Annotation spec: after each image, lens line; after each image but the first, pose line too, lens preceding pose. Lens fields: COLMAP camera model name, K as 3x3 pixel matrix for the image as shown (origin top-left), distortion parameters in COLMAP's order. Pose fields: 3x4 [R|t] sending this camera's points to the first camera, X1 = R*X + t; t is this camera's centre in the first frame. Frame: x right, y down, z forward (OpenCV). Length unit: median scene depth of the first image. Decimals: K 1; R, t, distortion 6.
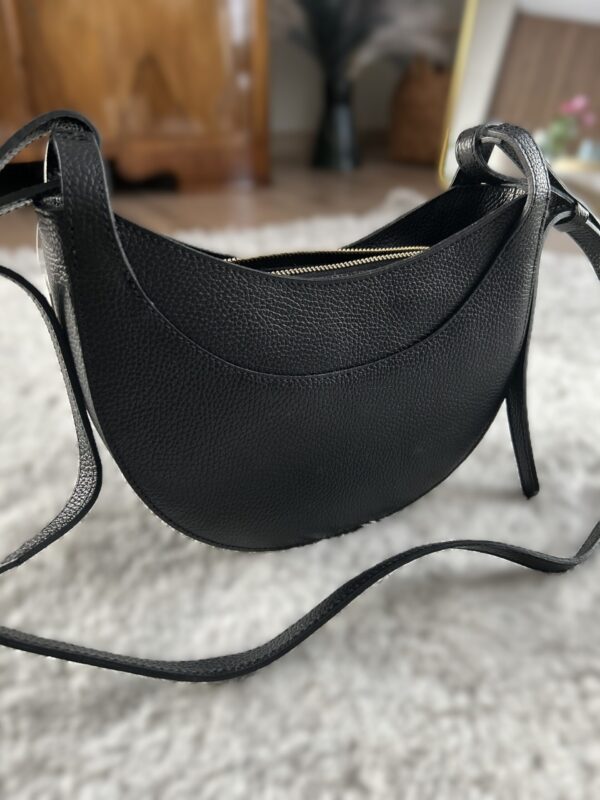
lens RADIAL K [[603.2, 0, 307.5], [0, 603.2, 398.8], [0, 0, 1]] dist [0.022819, -0.033281]
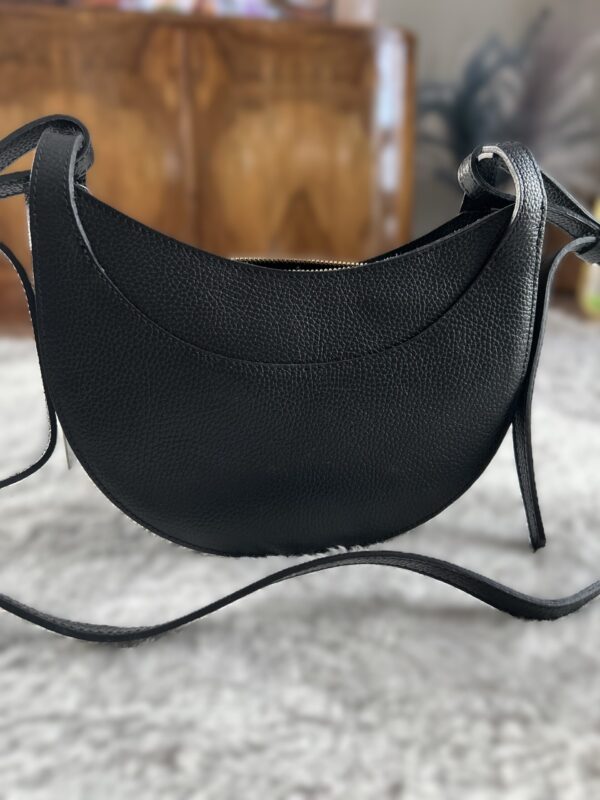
lens RADIAL K [[603.2, 0, 304.1], [0, 603.2, 403.5], [0, 0, 1]] dist [0.022819, -0.033281]
pose [[0.963536, 0.062193, -0.260252, 0.350581], [-0.114576, 0.974833, -0.191242, 0.218732], [0.241809, 0.214087, 0.946412, 0.097313]]
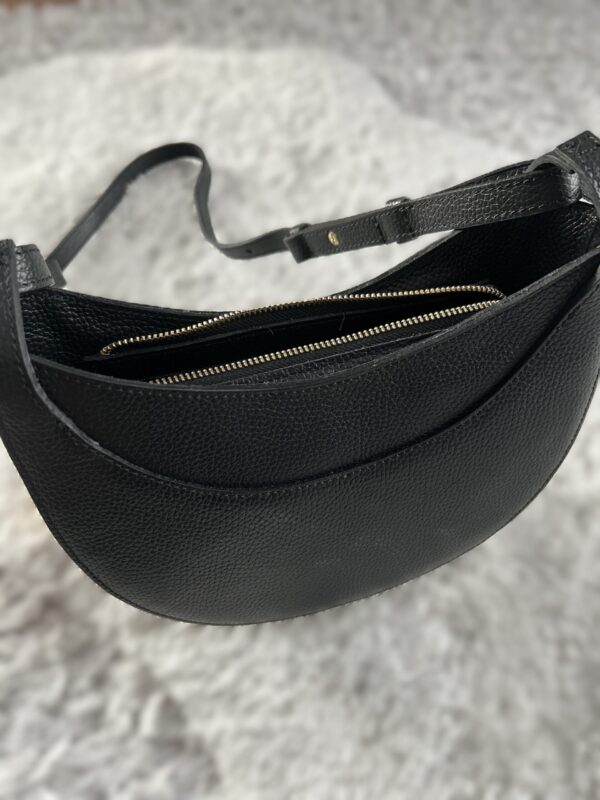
lens RADIAL K [[603.2, 0, 305.8], [0, 603.2, 403.3], [0, 0, 1]] dist [0.022819, -0.033281]
pose [[0.978702, 0.055775, -0.197564, 0.188373], [-0.000259, 0.962718, 0.270507, -0.404730], [0.205286, -0.264695, 0.942228, 0.225082]]
